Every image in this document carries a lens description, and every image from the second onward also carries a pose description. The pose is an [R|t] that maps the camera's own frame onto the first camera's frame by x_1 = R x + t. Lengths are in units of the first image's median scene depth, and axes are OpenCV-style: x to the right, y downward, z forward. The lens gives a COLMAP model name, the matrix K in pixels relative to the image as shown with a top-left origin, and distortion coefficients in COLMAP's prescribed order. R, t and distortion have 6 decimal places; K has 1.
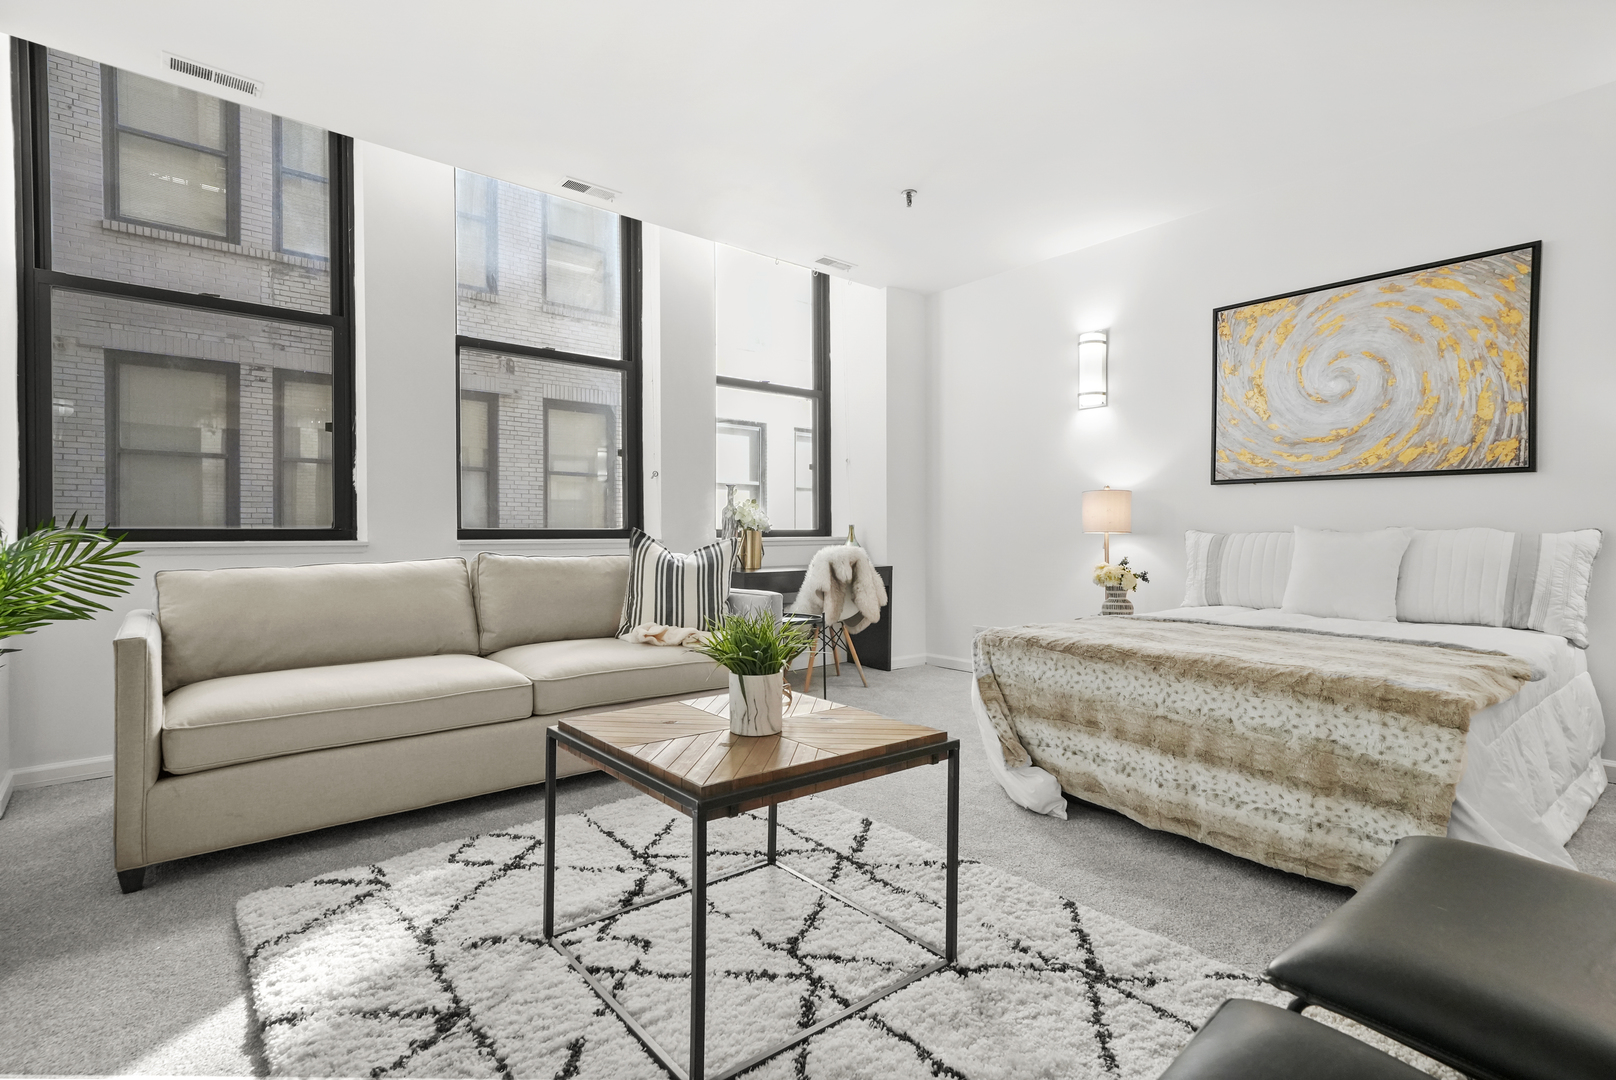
lens RADIAL K [[770.5, 0, 796.7], [0, 770.5, 540.5], [0, 0, 1]] dist [0.015753, 0.000469]
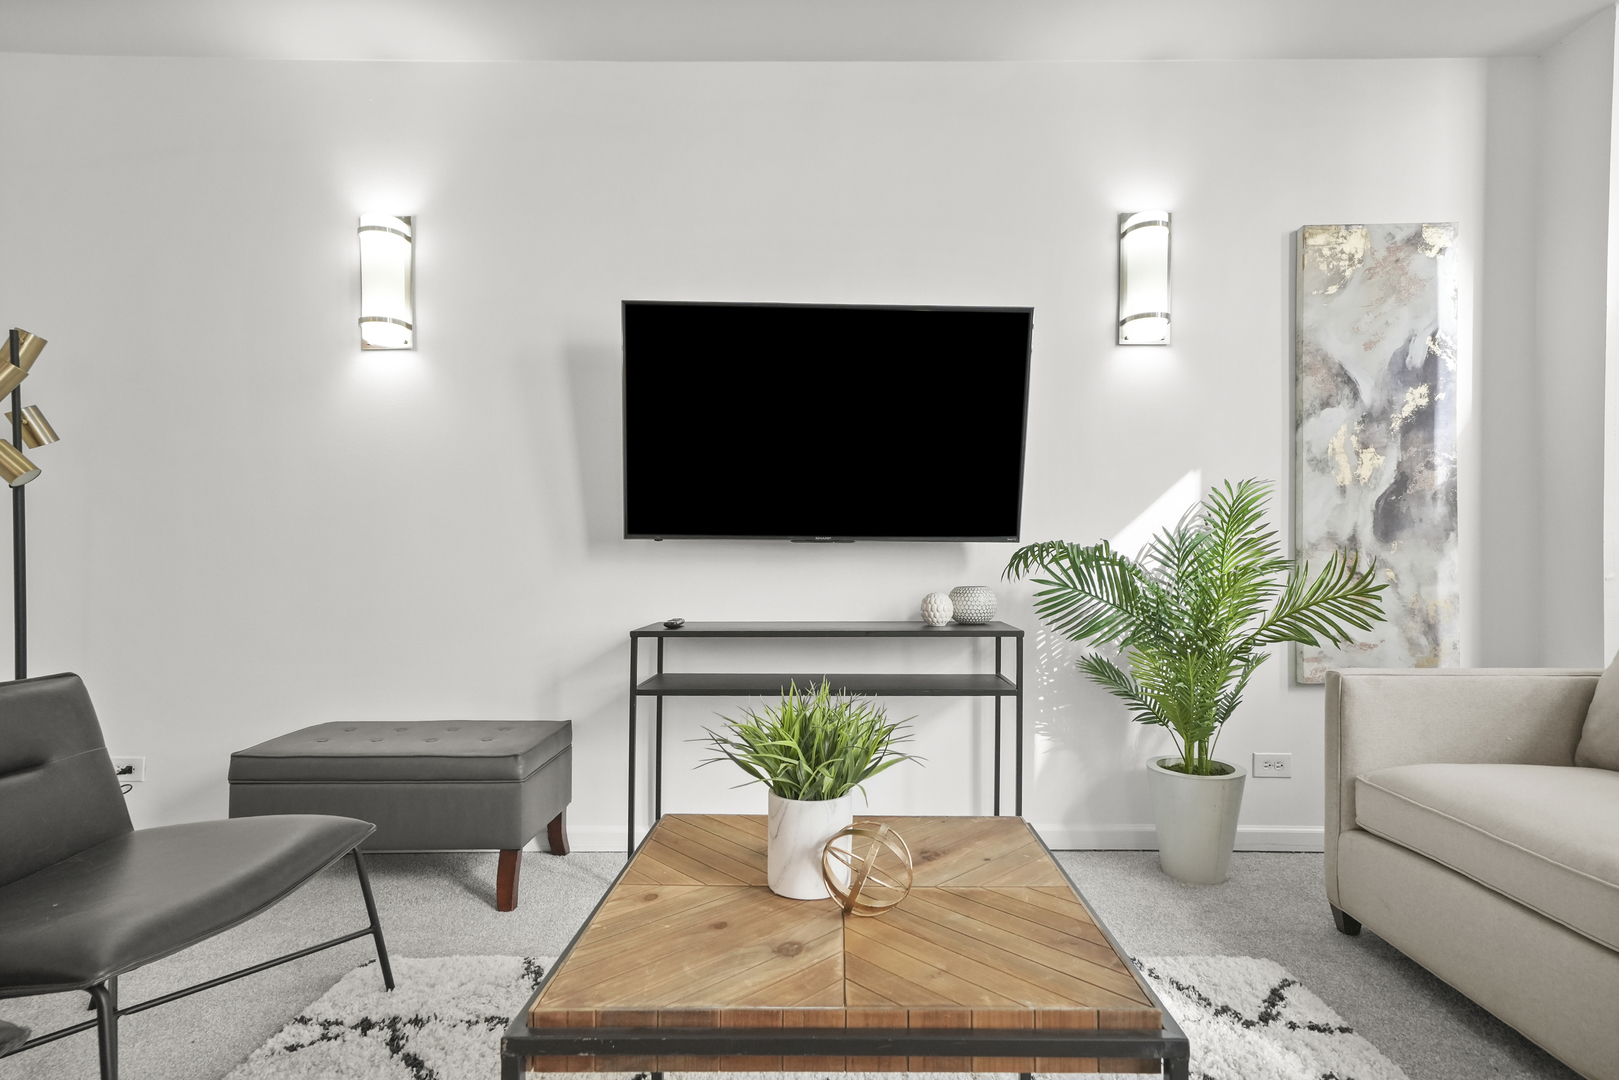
lens RADIAL K [[832.5, 0, 826.8], [0, 832.5, 547.3], [0, 0, 1]] dist [0.016246, 0.000169]
pose [[-0.636549, -0.010873, -0.771160, 0.248669], [-0.004994, 0.999938, -0.009976, -0.011881], [0.771220, -0.002499, -0.636564, 0.764739]]
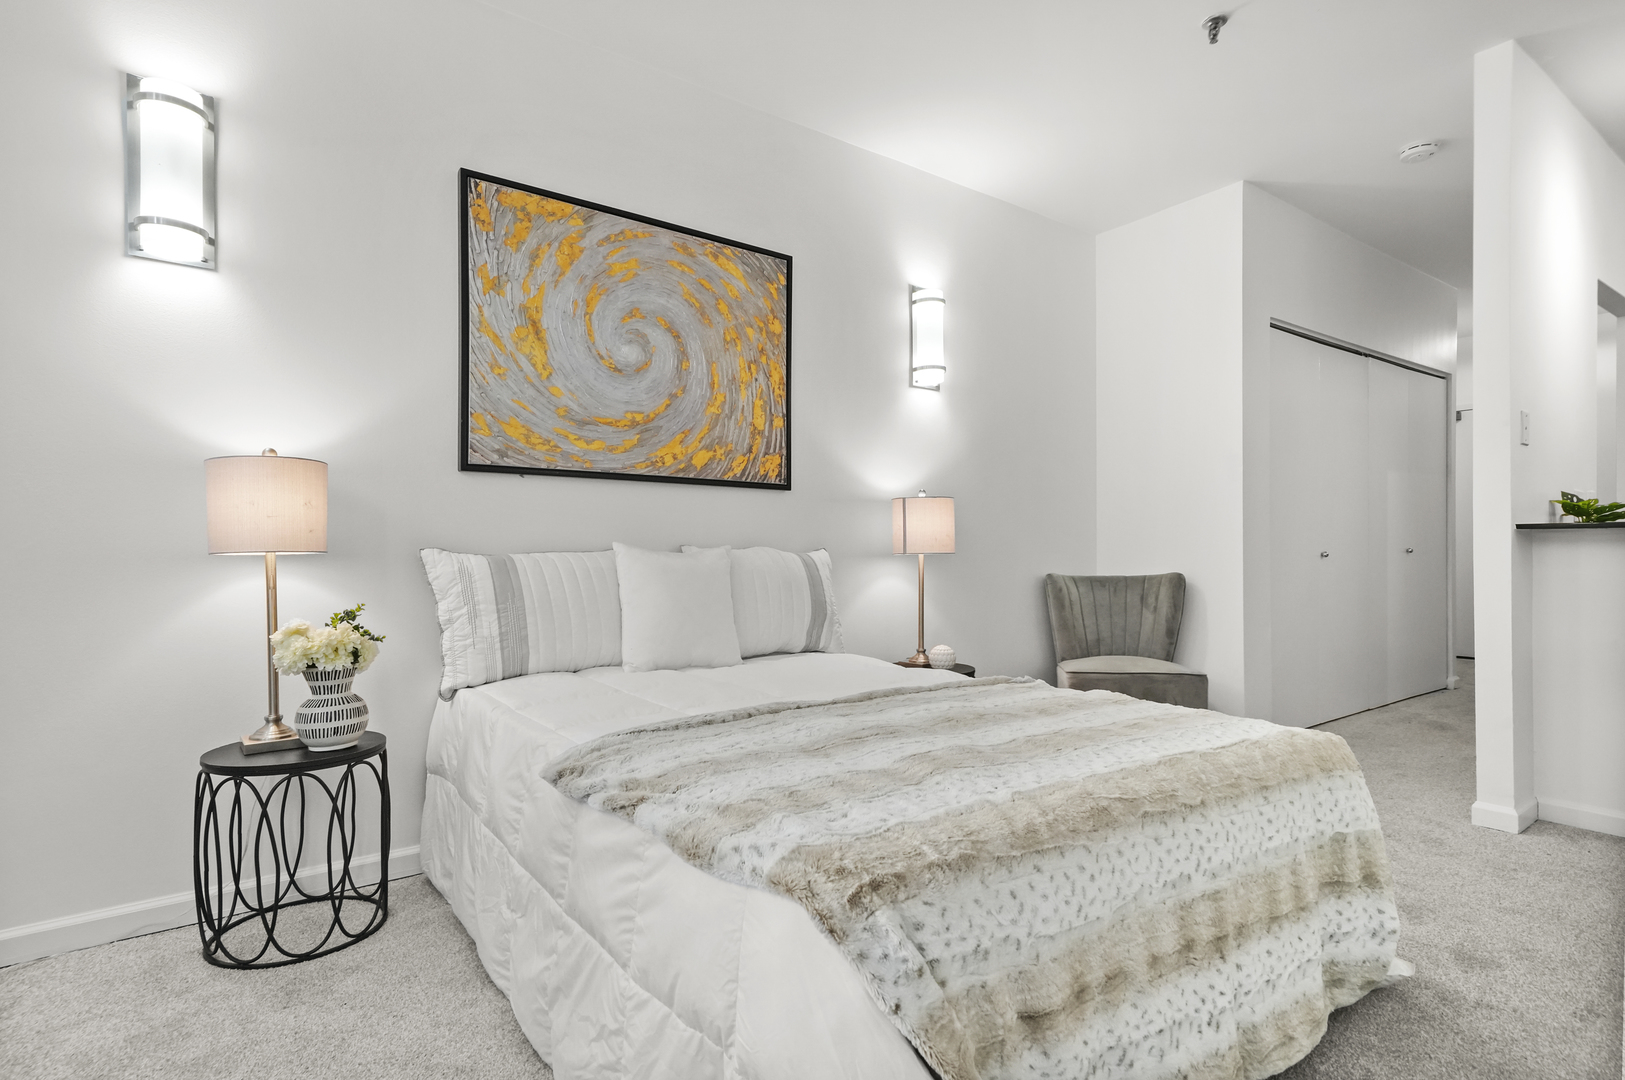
lens RADIAL K [[823.5, 0, 810.5], [0, 823.5, 551.0], [0, 0, 1]] dist [0.014018, -0.000354]
pose [[0.052808, 0.001962, 0.998603, -0.085350], [0.013032, 0.999912, -0.002654, -0.008748], [-0.998520, 0.013154, 0.052778, 0.908441]]
